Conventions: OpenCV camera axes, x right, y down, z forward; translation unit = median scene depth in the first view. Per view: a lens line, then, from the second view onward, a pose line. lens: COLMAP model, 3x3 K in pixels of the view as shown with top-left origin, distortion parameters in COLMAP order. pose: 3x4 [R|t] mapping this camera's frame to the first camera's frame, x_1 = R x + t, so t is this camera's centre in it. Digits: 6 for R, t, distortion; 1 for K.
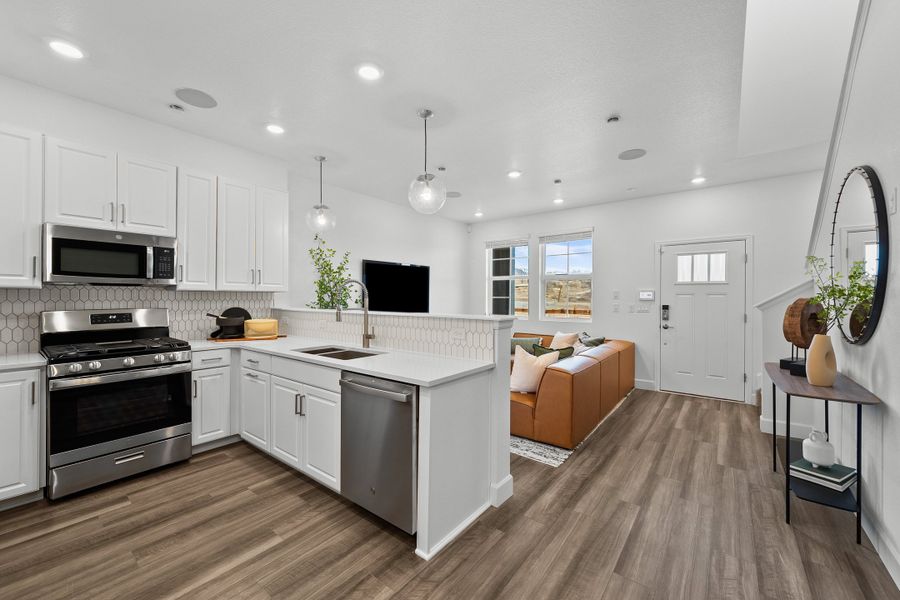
lens RADIAL K [[364.6, 0, 462.1], [0, 364.6, 291.8], [0, 0, 1]] dist [-0.001786, -0.000629]
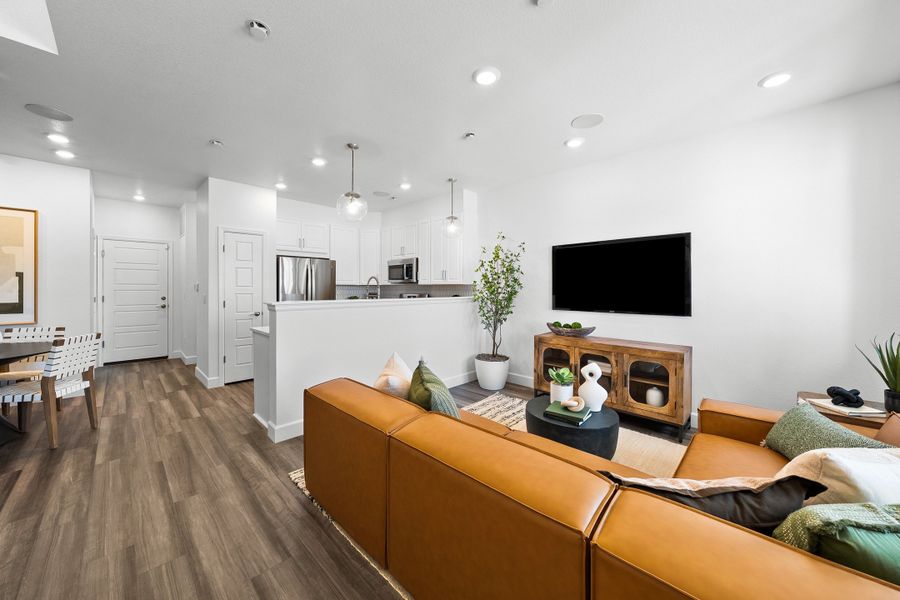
lens RADIAL K [[364.6, 0, 462.1], [0, 364.6, 291.8], [0, 0, 1]] dist [-0.001786, -0.000629]
pose [[-0.182552, 0.001182, -0.983195, 1.256464], [0.007075, 0.999975, -0.000111, 0.040346], [0.983171, -0.006977, -0.182556, 1.872798]]
